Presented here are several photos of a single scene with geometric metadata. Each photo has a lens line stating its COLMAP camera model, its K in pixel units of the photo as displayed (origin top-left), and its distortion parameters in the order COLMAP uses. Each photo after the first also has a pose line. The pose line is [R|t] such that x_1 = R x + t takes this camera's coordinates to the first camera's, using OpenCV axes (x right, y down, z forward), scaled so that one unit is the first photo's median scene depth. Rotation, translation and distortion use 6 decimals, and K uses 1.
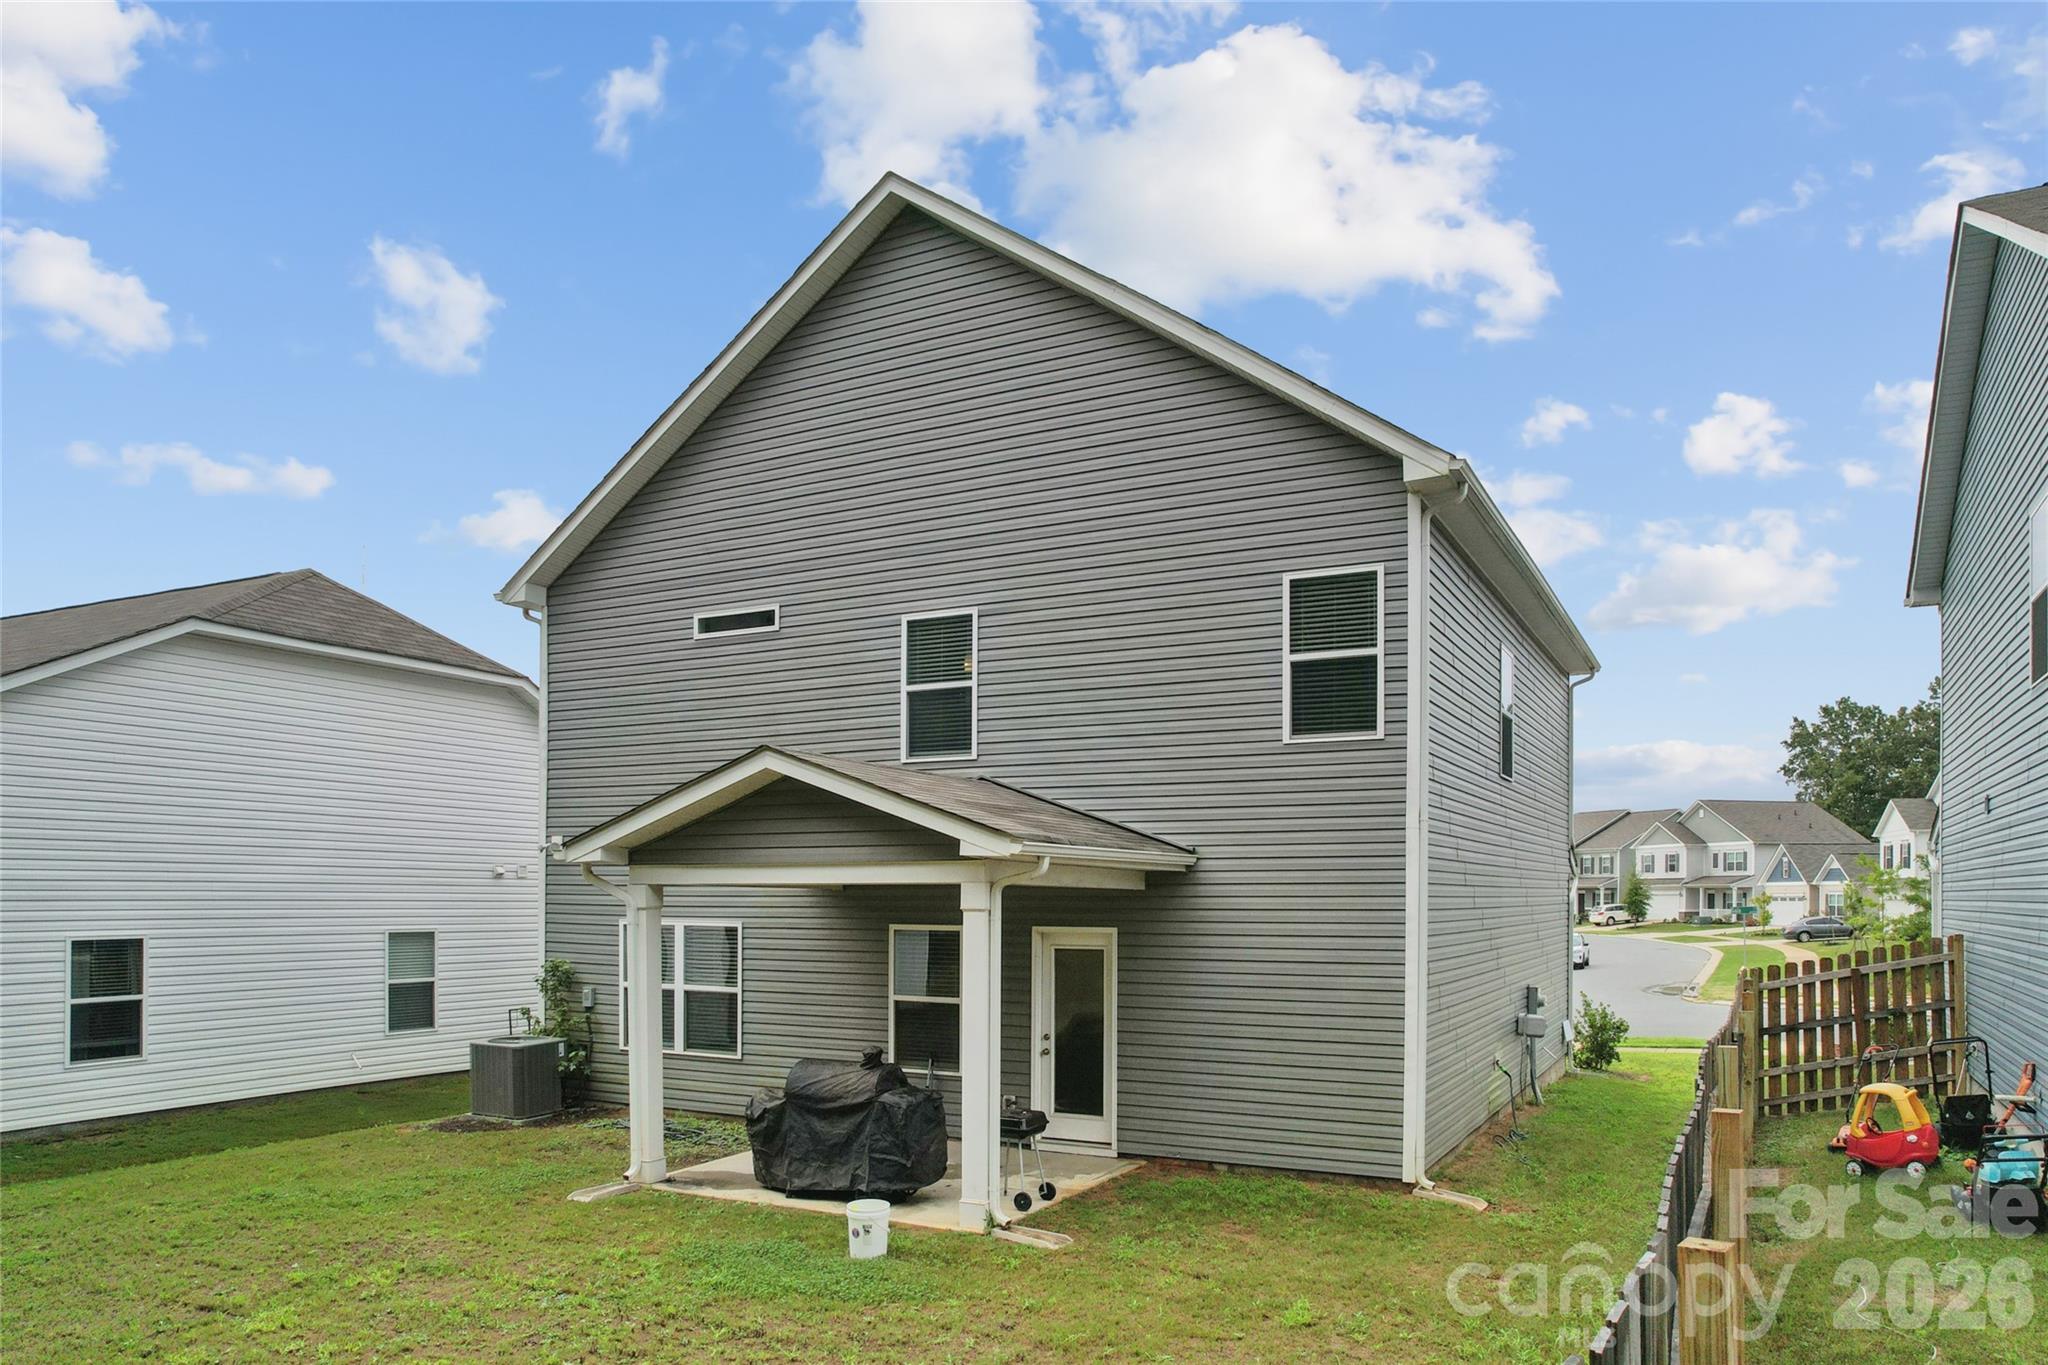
lens RADIAL K [[1365.0, 0, 1046.0], [0, 1365.0, 904.7], [0, 0, 1]] dist [-0.053919, 0.001395]
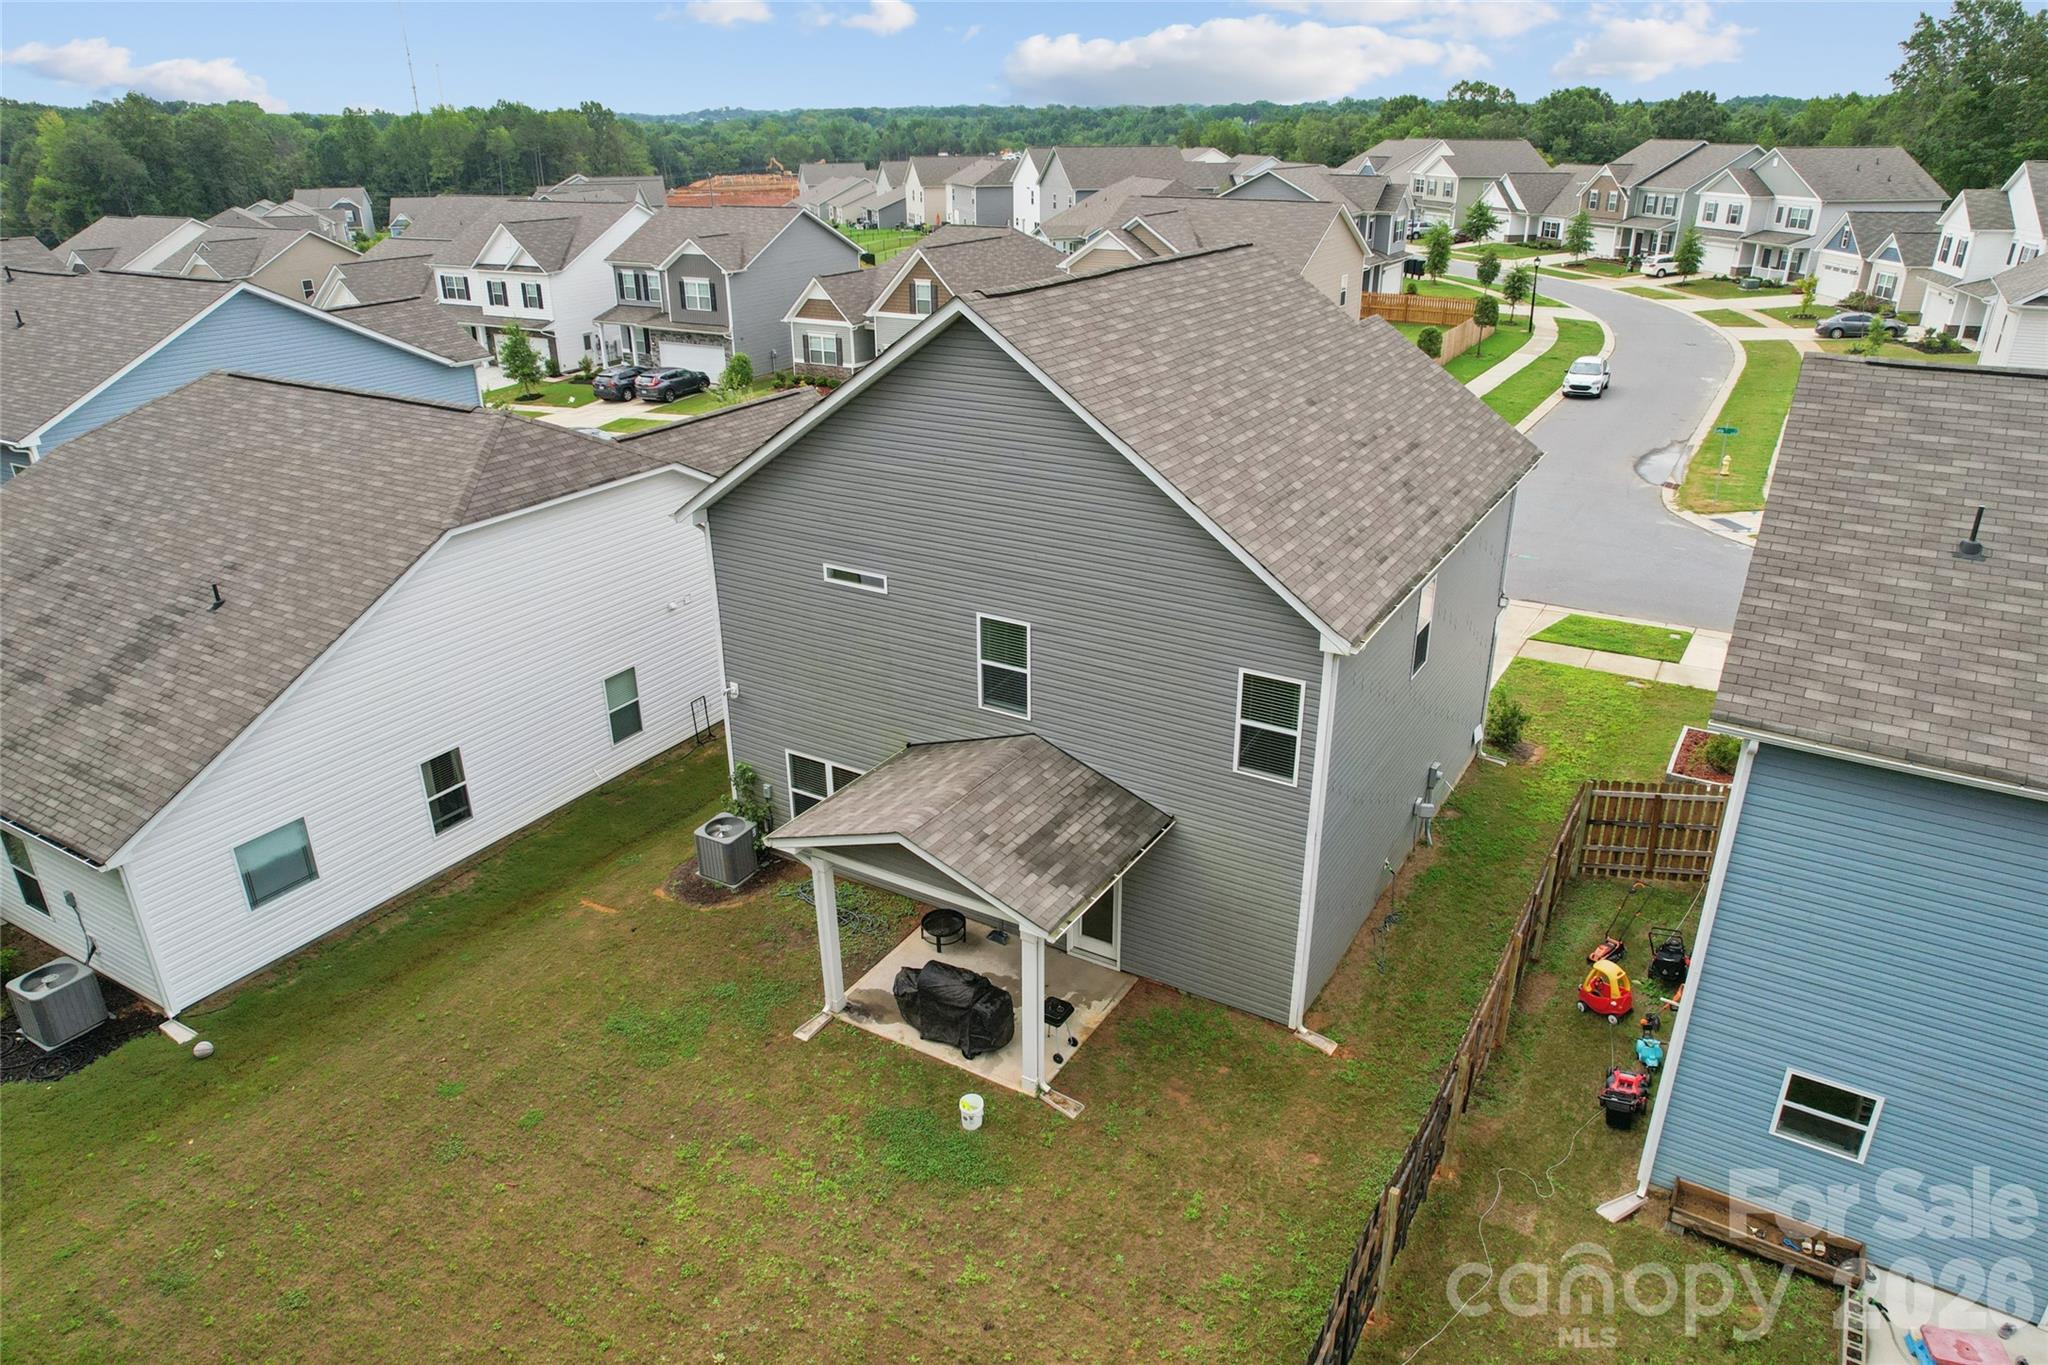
lens RADIAL K [[1312.2, 0, 1036.4], [0, 1312.2, 673.8], [0, 0, 1]] dist [-0.075154, 0.068975]
pose [[0.998426, 0.014961, -0.054056, 0.032207], [0.006958, 0.923284, 0.384055, -0.743389], [0.055655, -0.383826, 0.921727, -0.292174]]
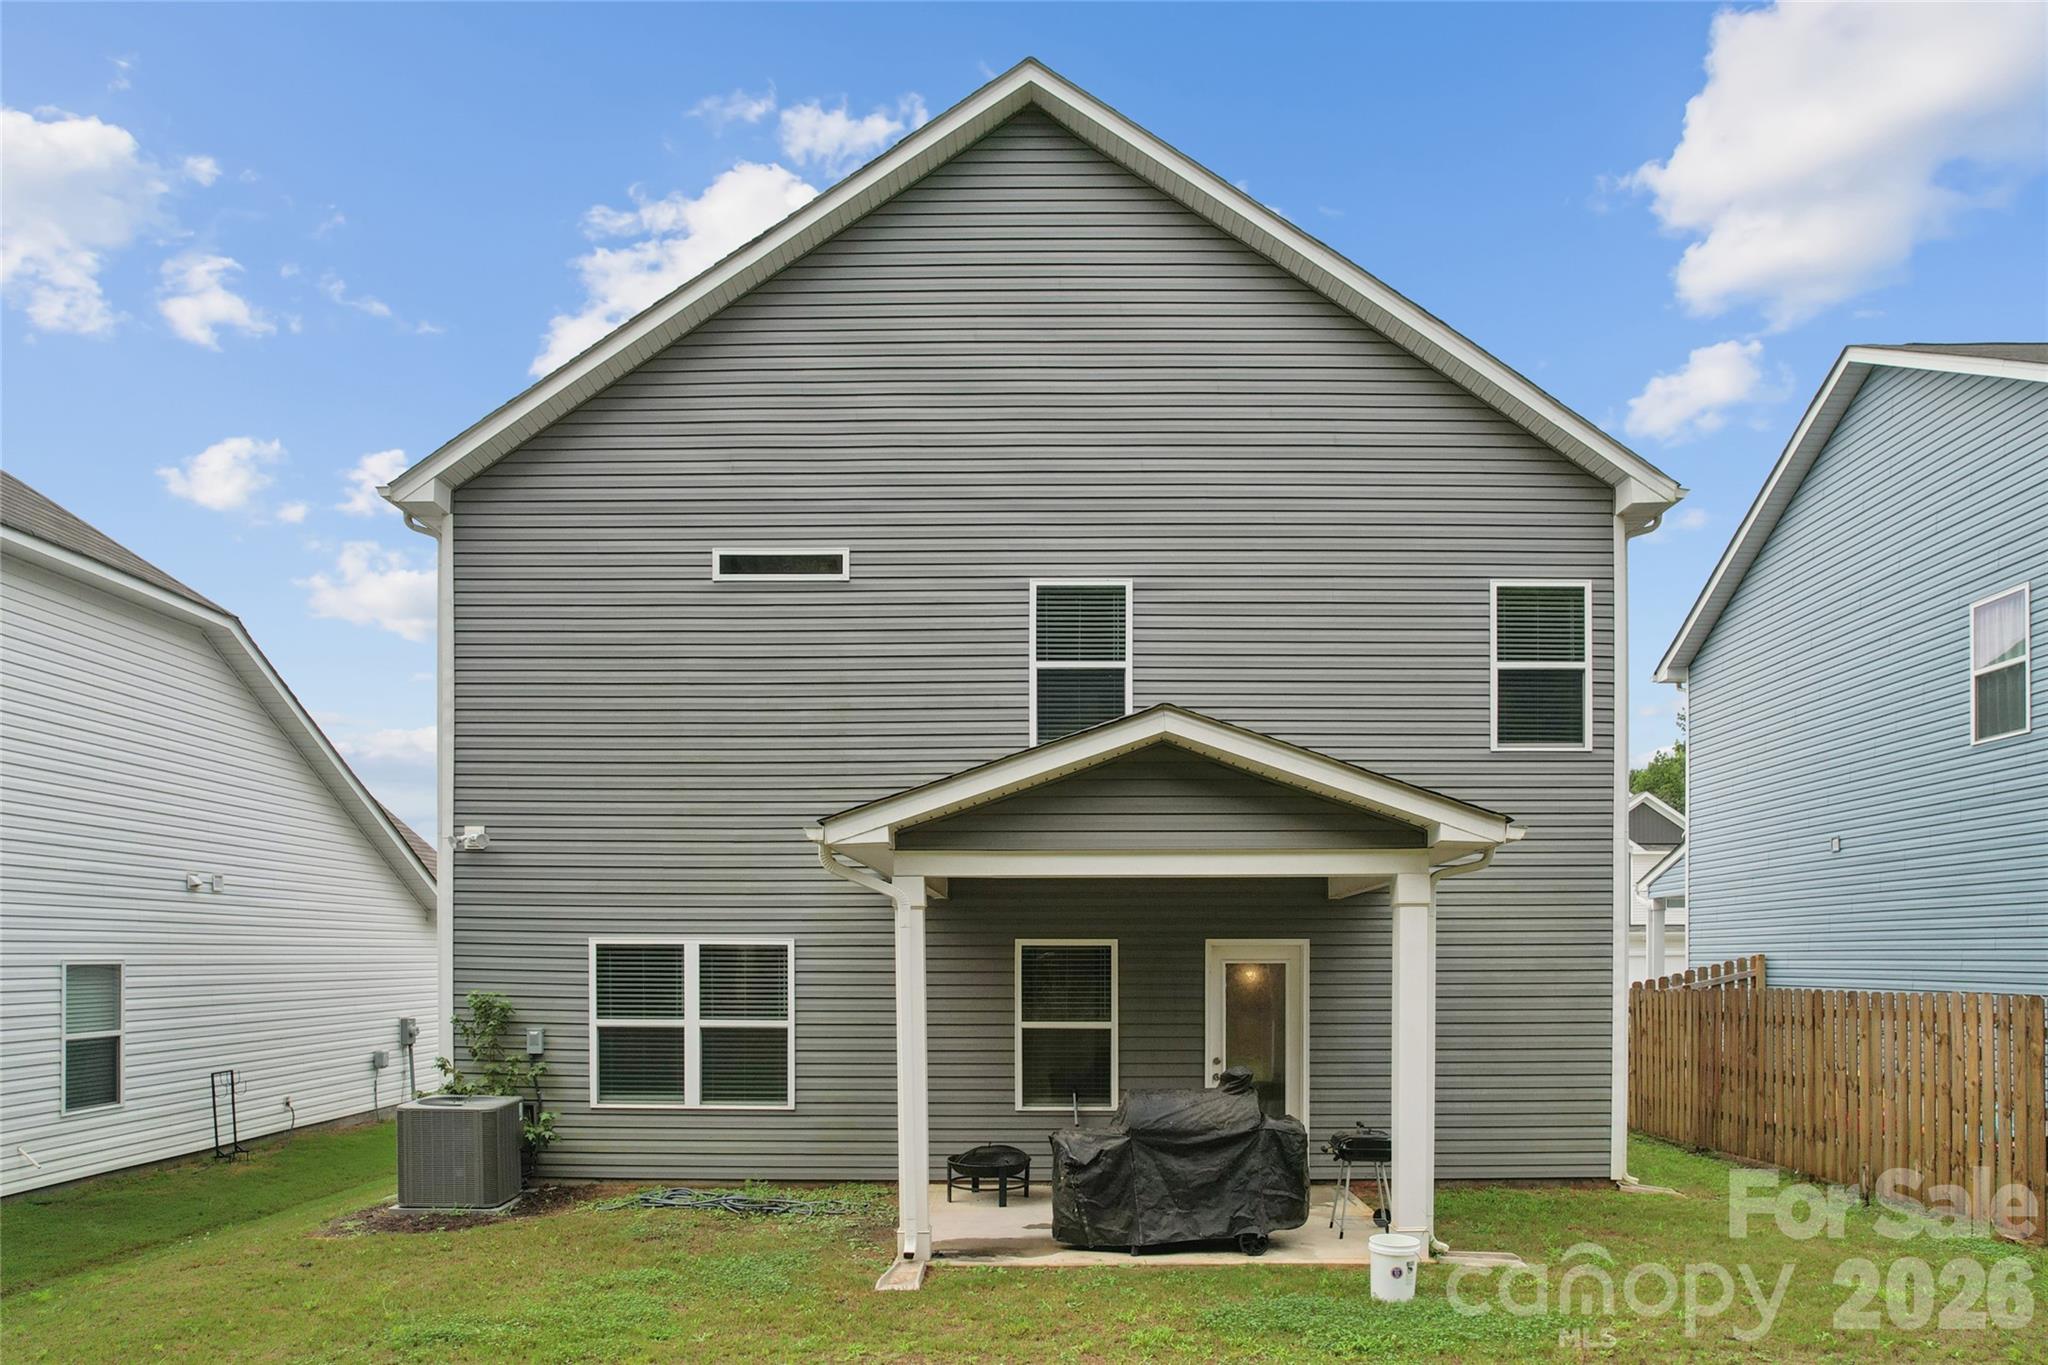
lens RADIAL K [[1403.3, 0, 1024.9], [0, 1403.3, 959.0], [0, 0, 1]] dist [-0.036589, 0.001379]
pose [[0.891260, -0.003423, 0.453480, -0.565224], [0.004488, 0.999989, -0.001273, 0.031422], [-0.453470, 0.003170, 0.891266, 0.237939]]
